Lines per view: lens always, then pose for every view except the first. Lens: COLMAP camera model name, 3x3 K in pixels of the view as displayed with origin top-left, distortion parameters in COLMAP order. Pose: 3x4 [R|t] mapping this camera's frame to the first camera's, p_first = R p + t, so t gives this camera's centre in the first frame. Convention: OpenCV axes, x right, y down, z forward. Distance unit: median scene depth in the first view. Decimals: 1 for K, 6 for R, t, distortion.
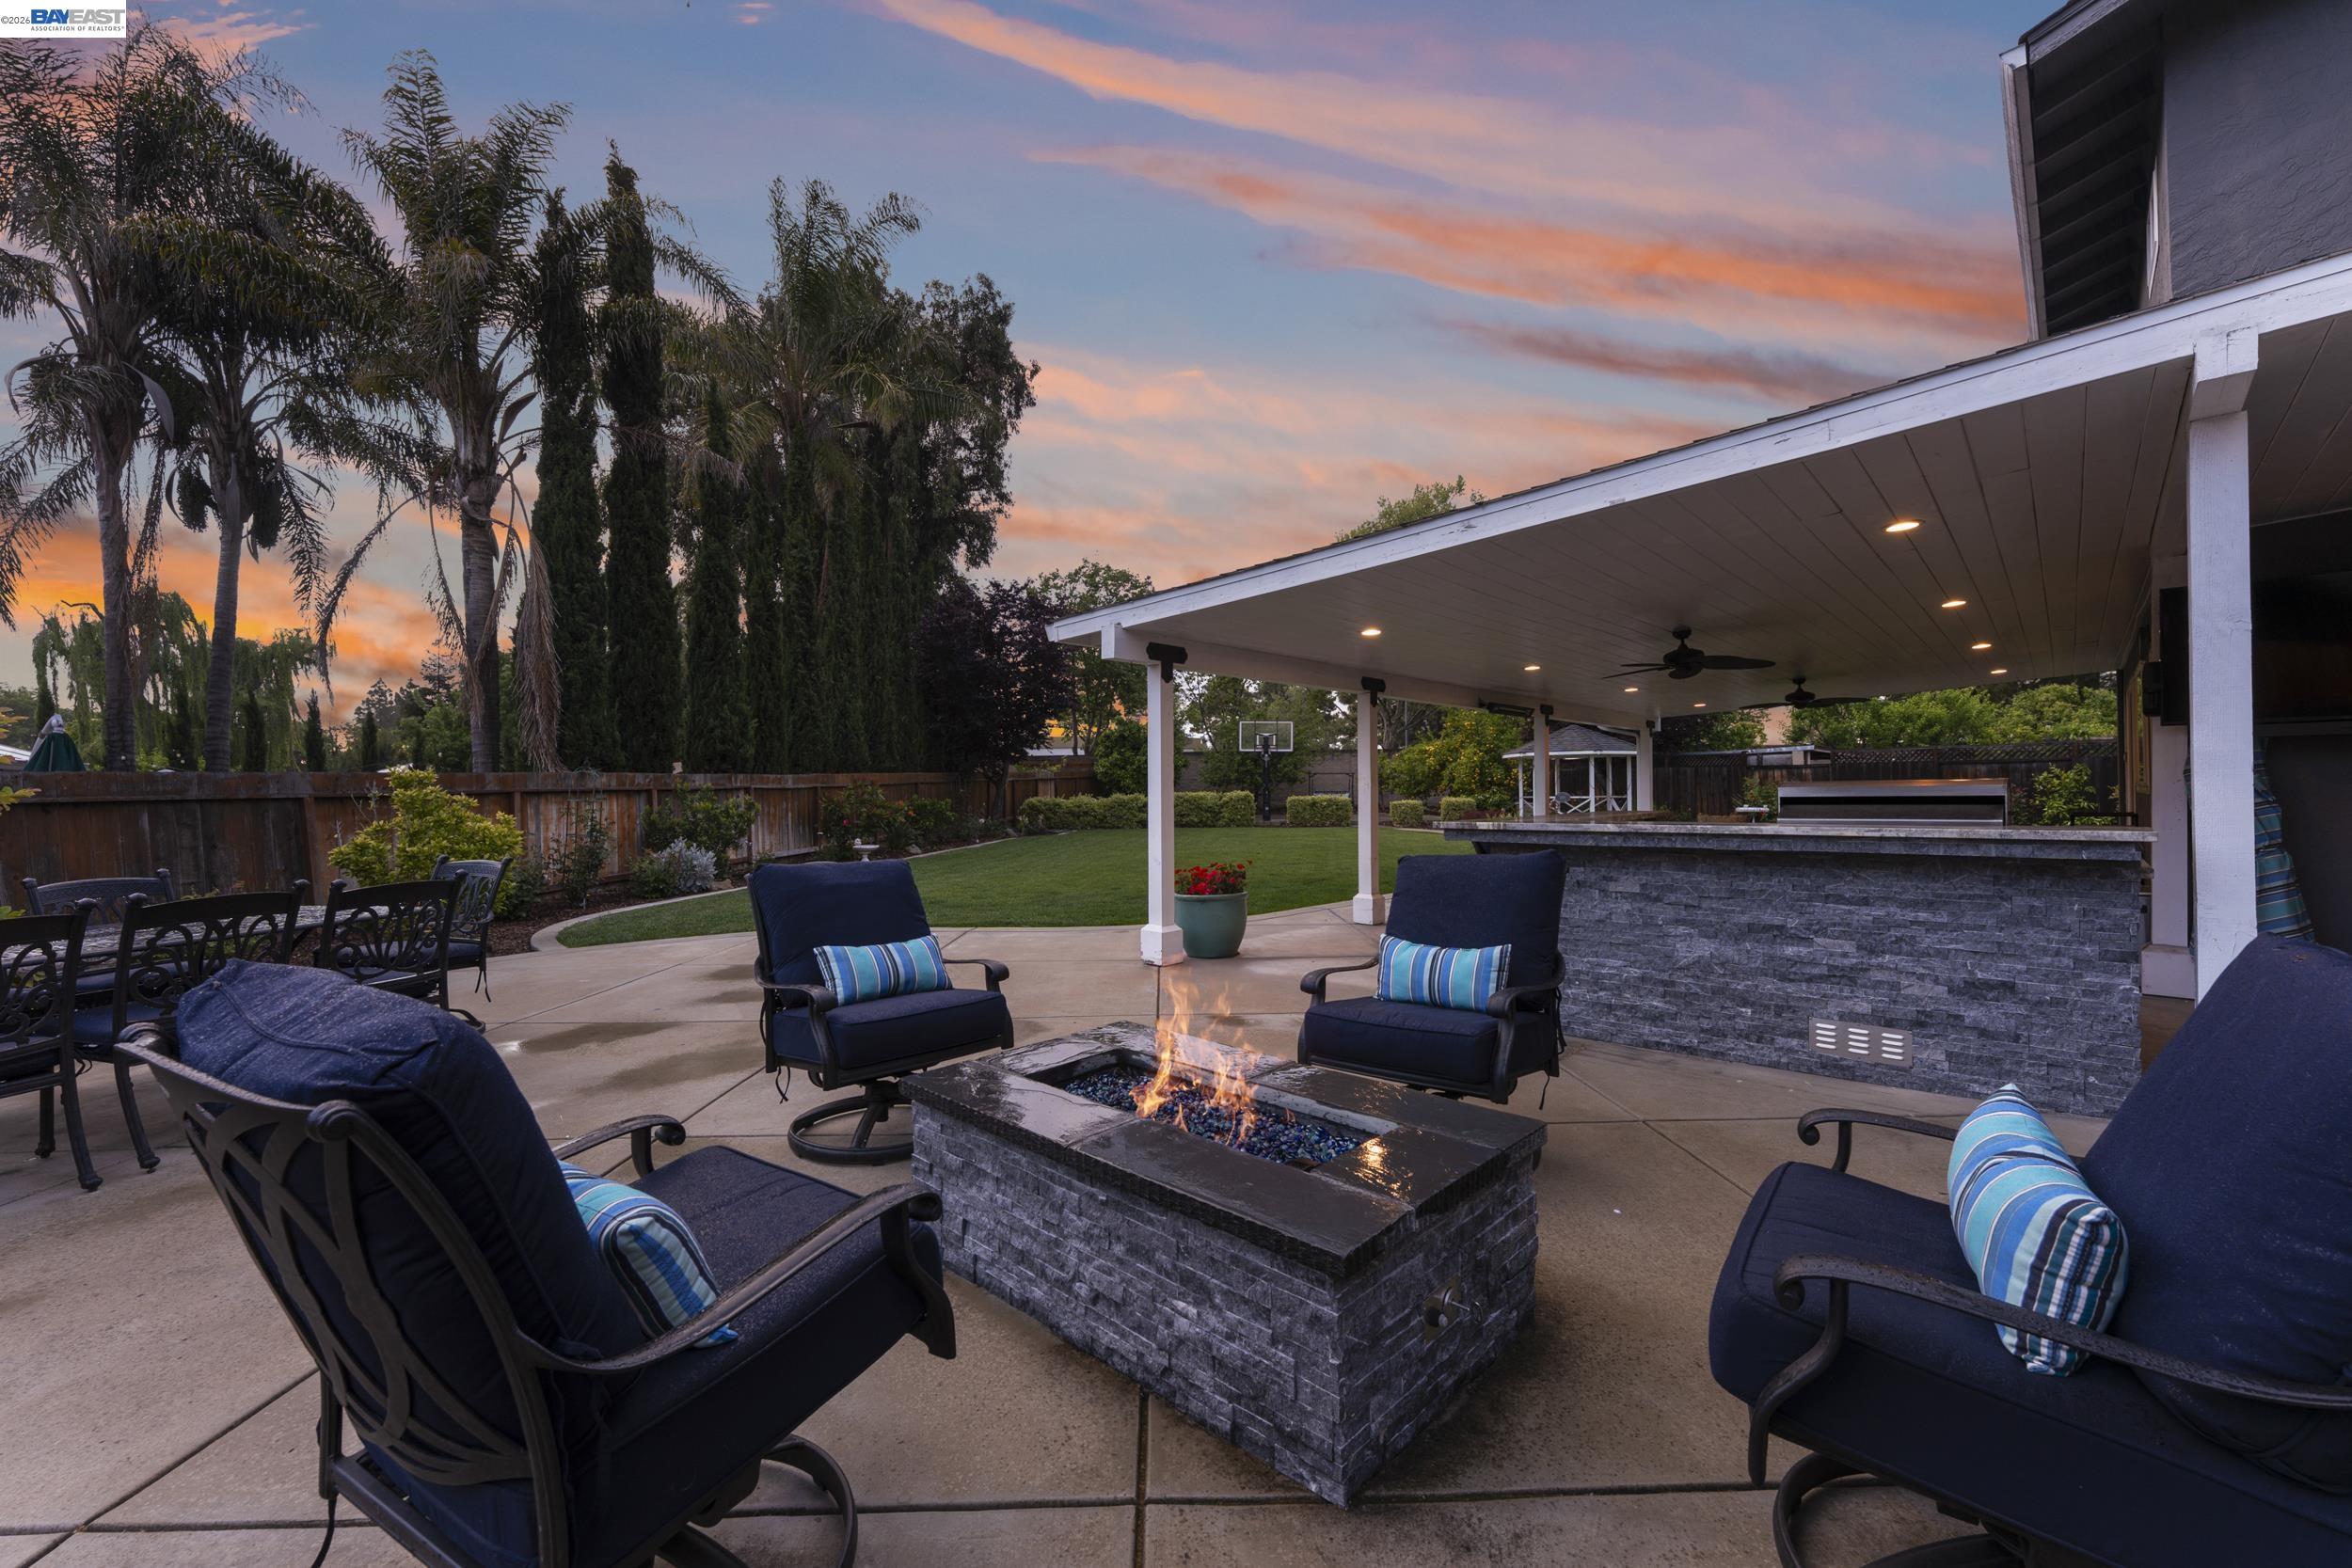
lens RADIAL K [[927.6, 0, 1175.4], [0, 927.6, 789.5], [0, 0, 1]] dist [-0.001909, -0.000470]
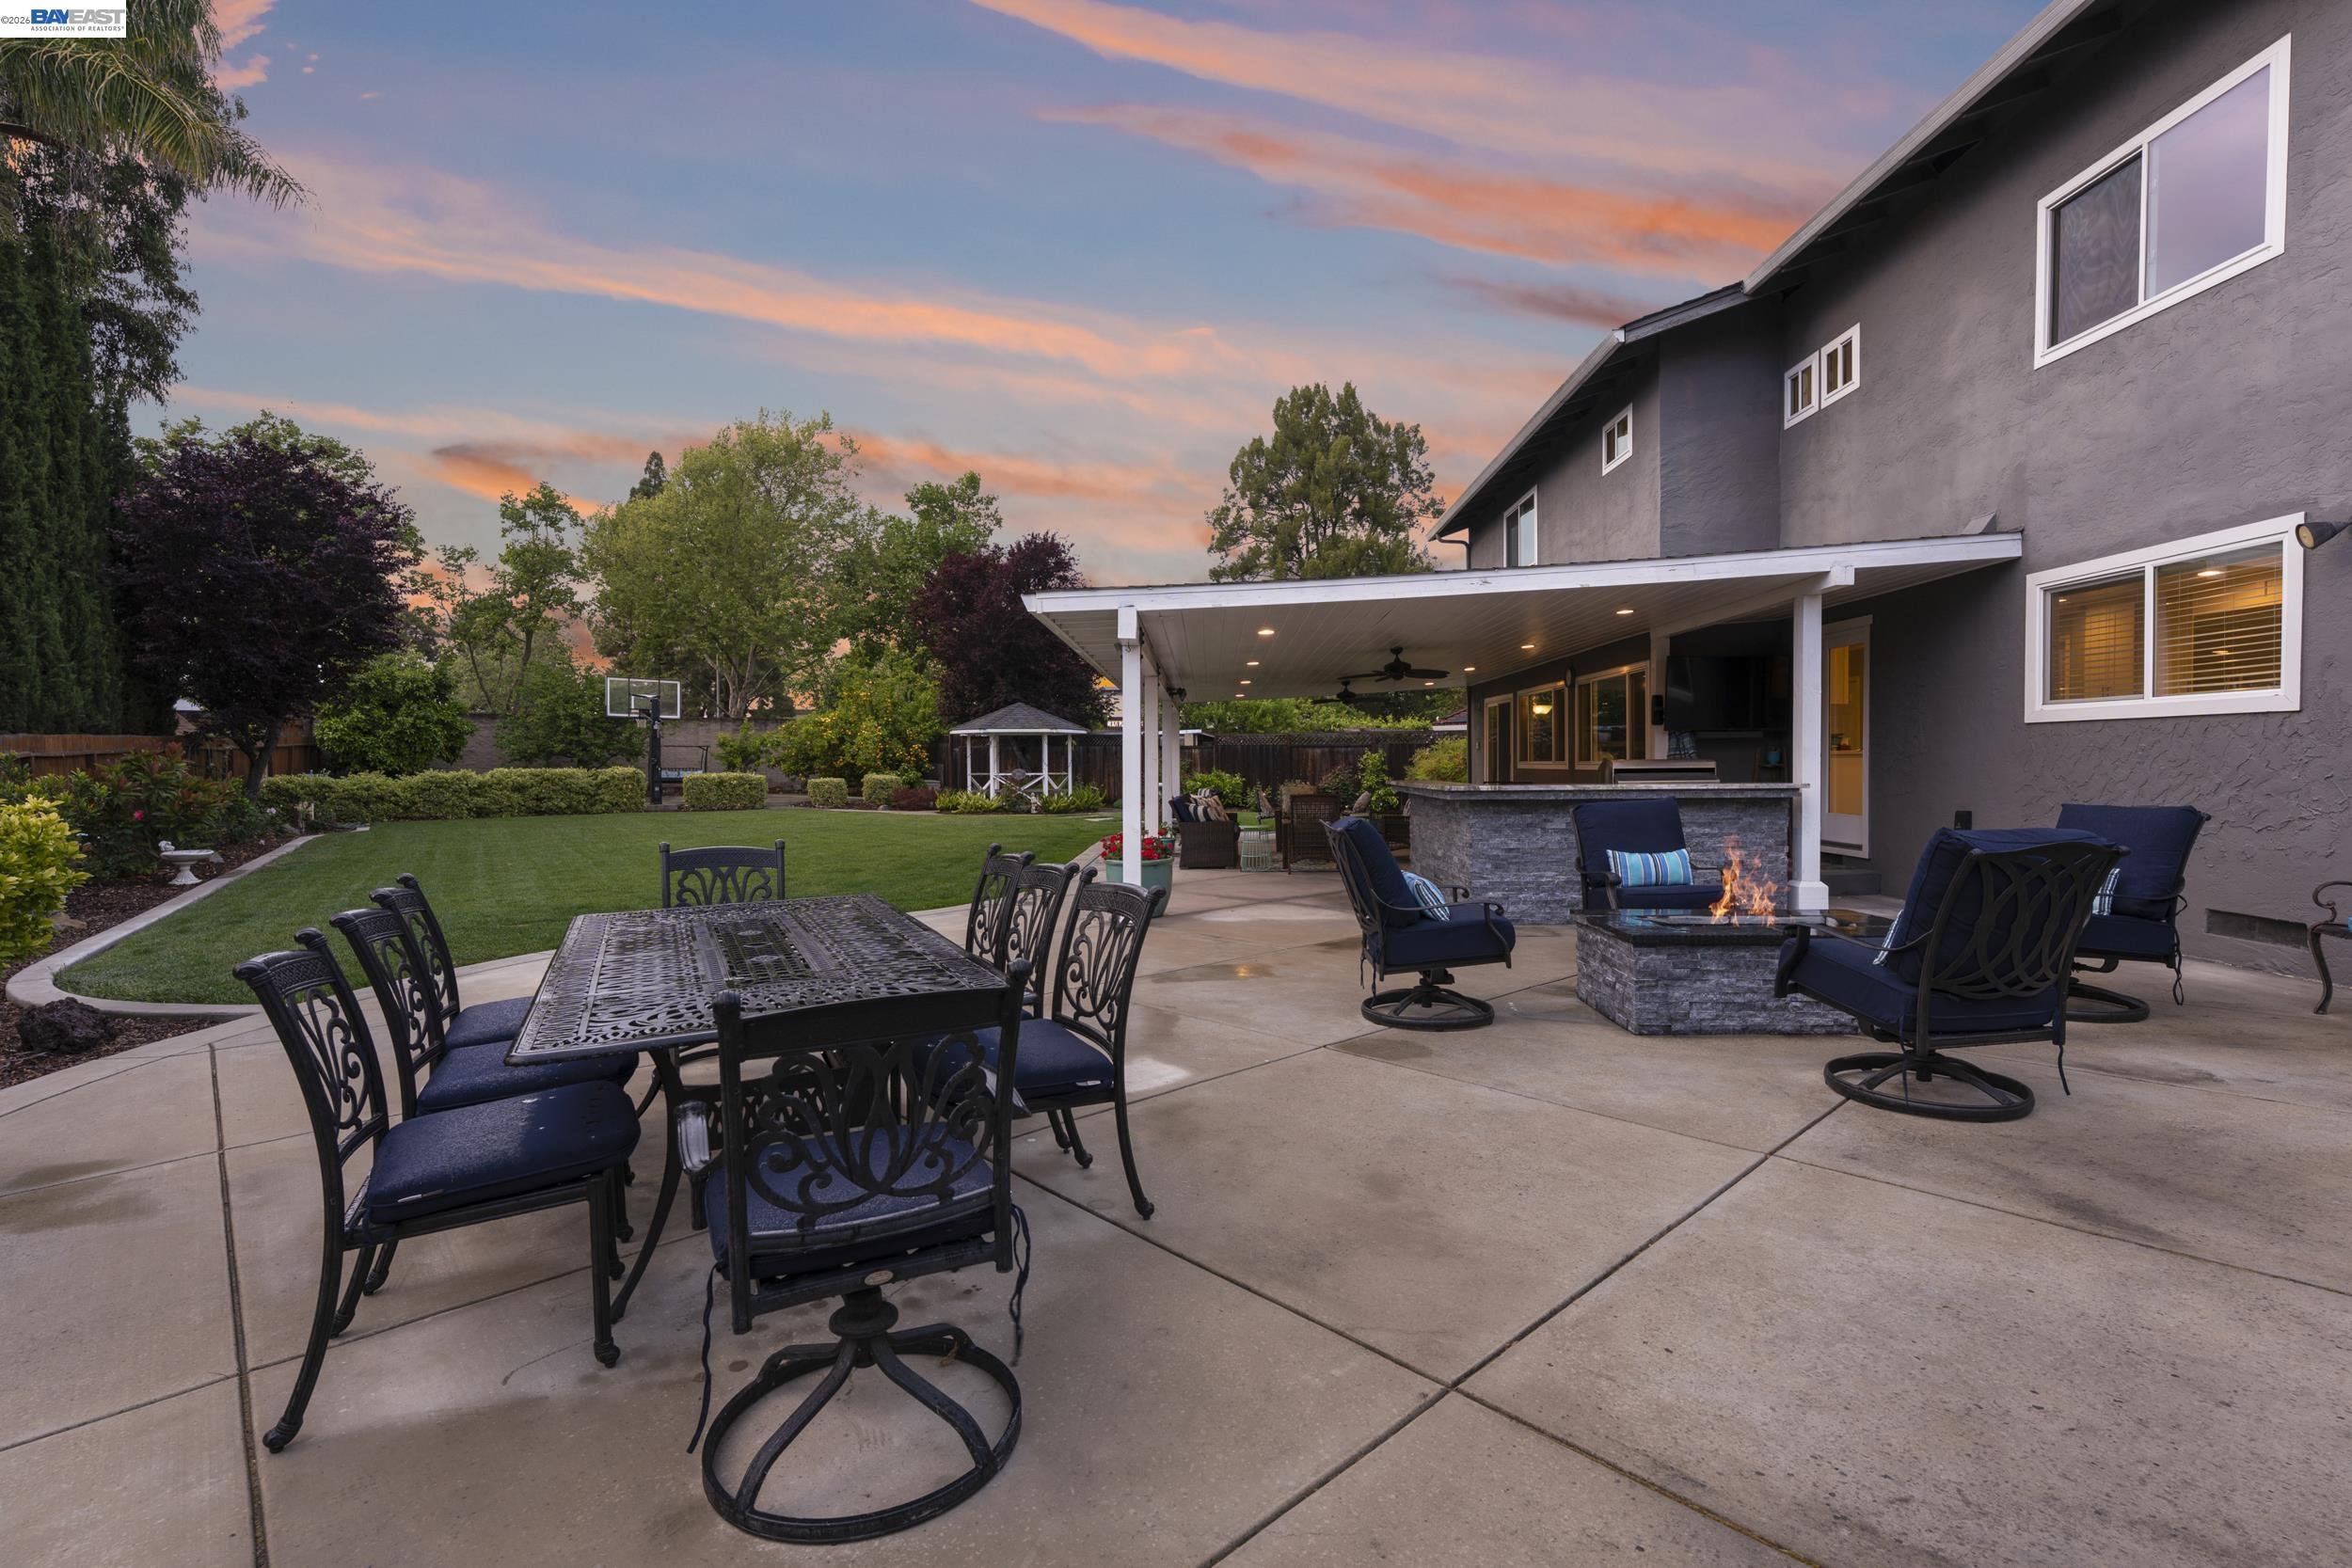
lens RADIAL K [[1076.9, 0, 1168.5], [0, 1076.9, 782.4], [0, 0, 1]] dist [0.002645, -0.001384]
pose [[0.748219, -0.006211, 0.663423, -0.232996], [-0.003087, 0.999913, 0.012843, 0.001964], [-0.663445, -0.011658, 0.748134, 0.012356]]
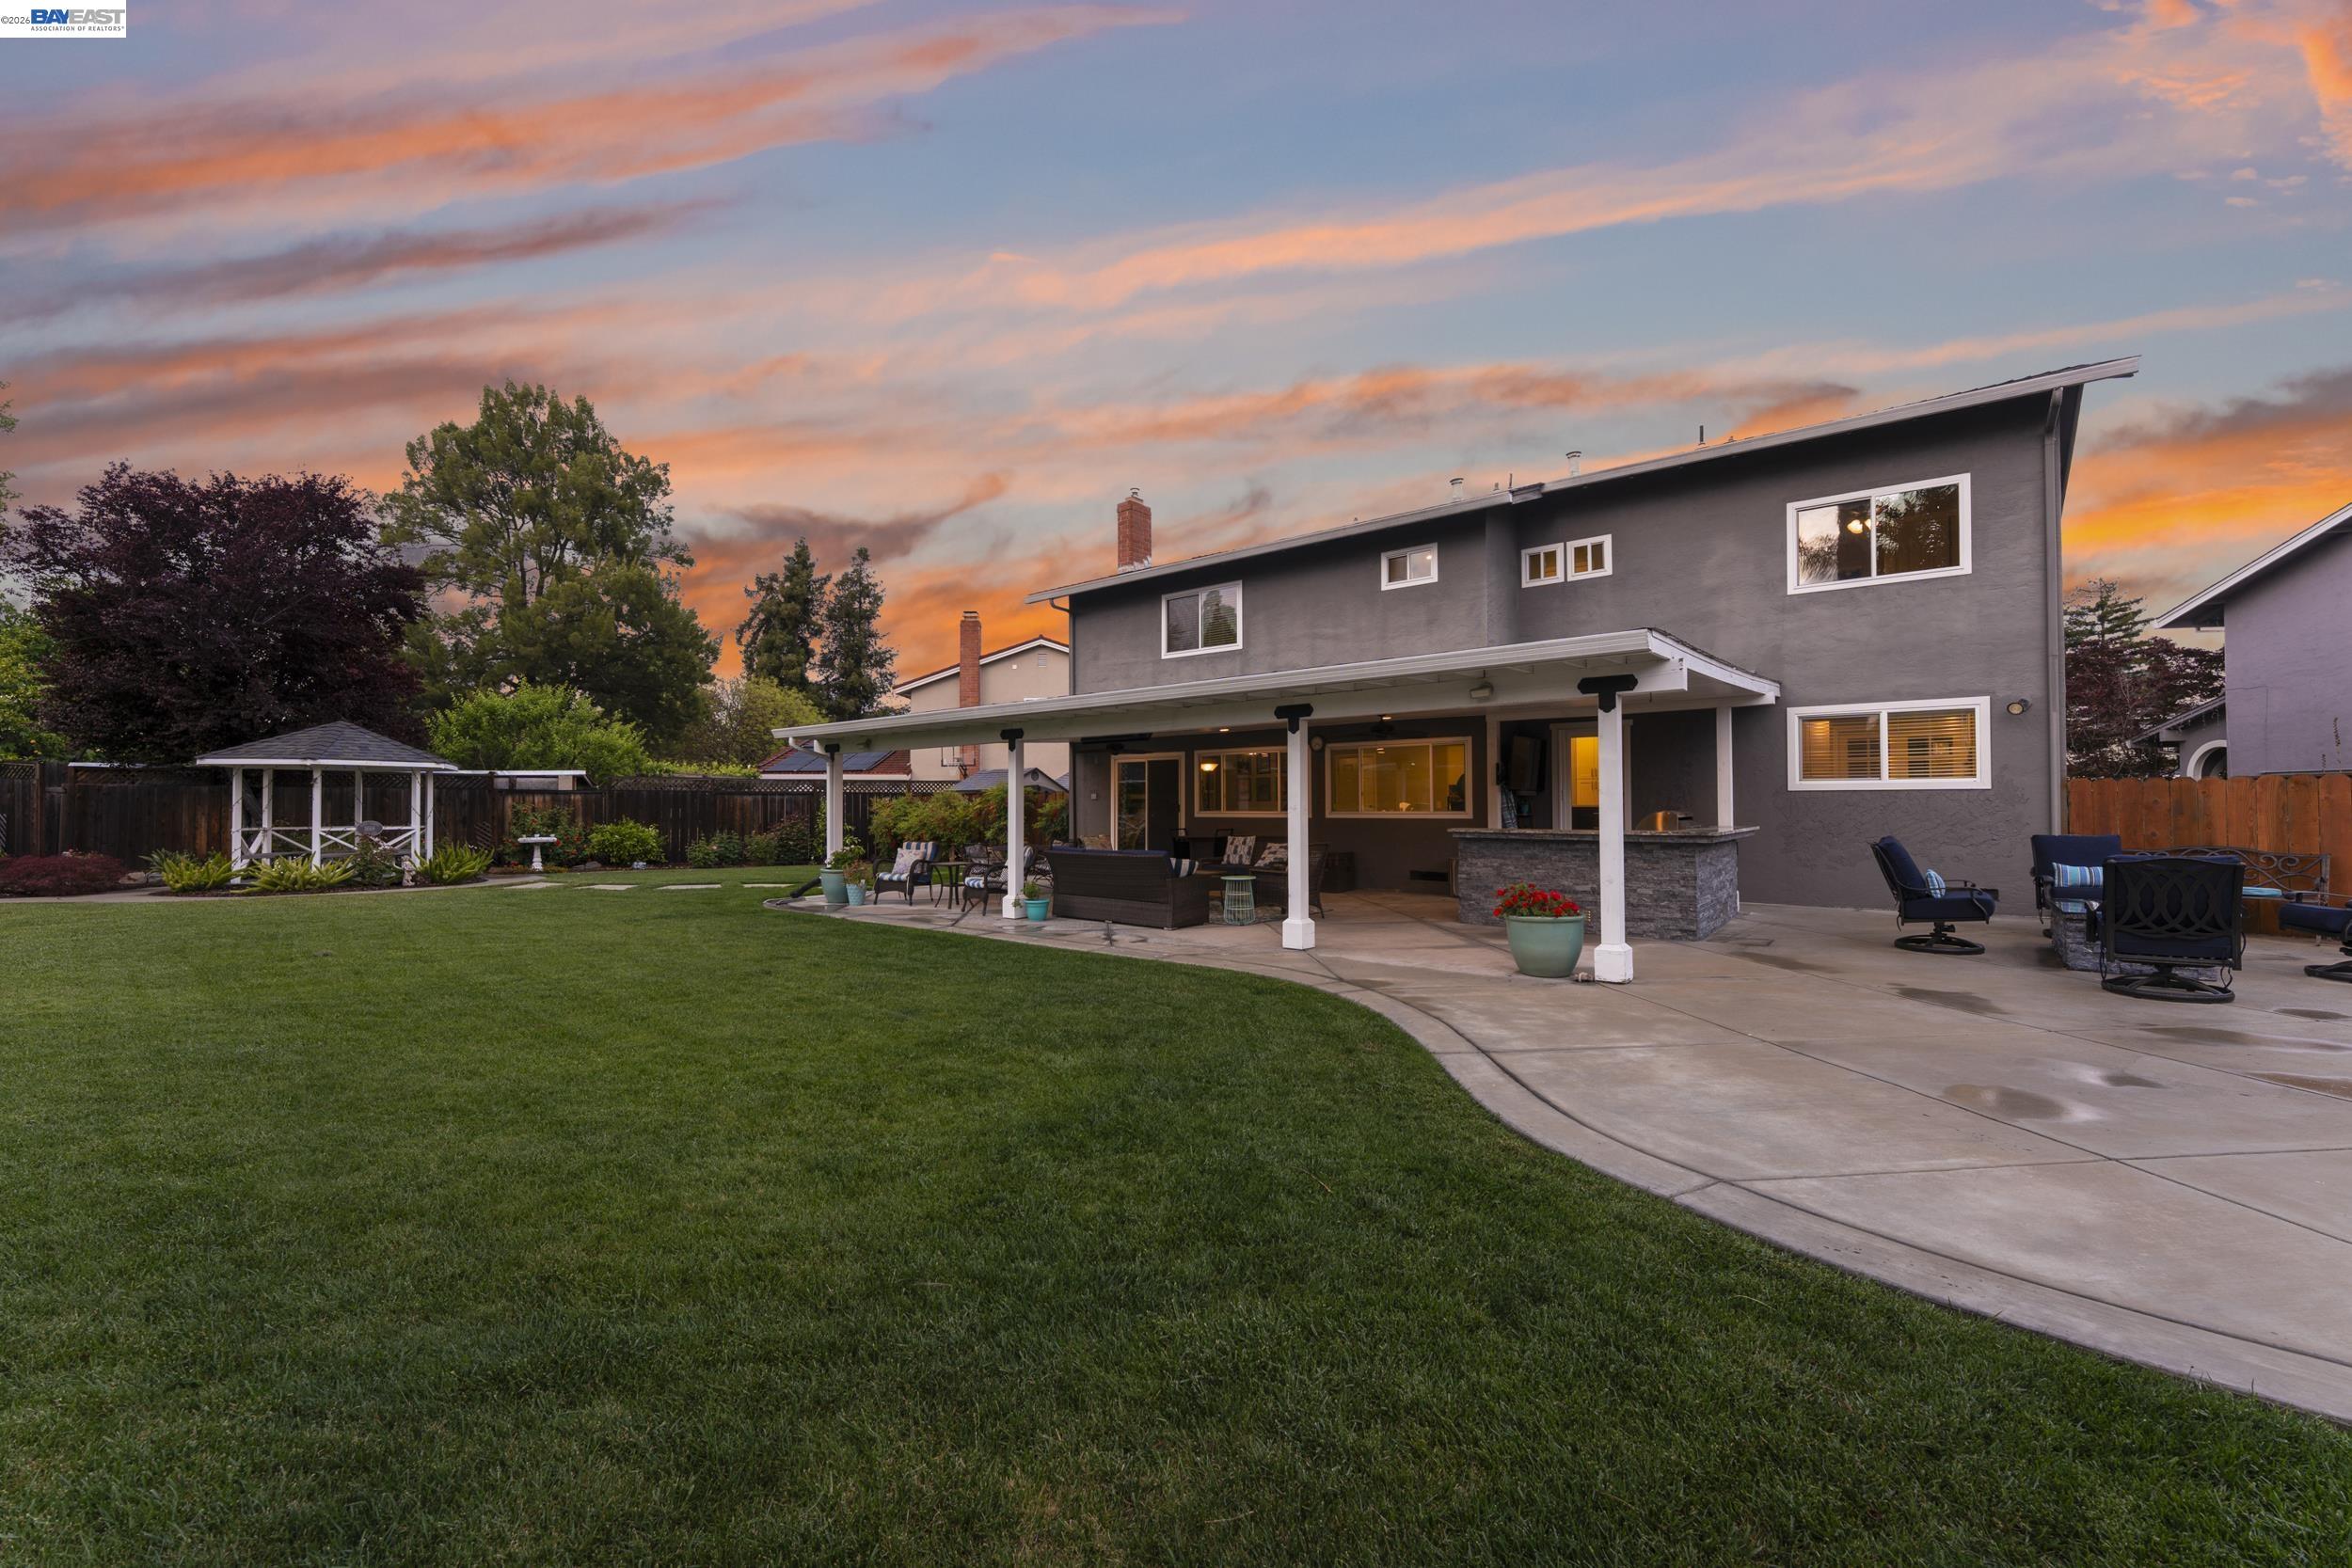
lens RADIAL K [[927.6, 0, 1172.1], [0, 927.6, 792.2], [0, 0, 1]] dist [-0.001909, -0.000470]
pose [[-0.078254, 0.025639, 0.996604, -0.294300], [0.002056, 0.999671, -0.025556, 0.000331], [-0.996931, 0.000049, -0.078281, 0.456526]]
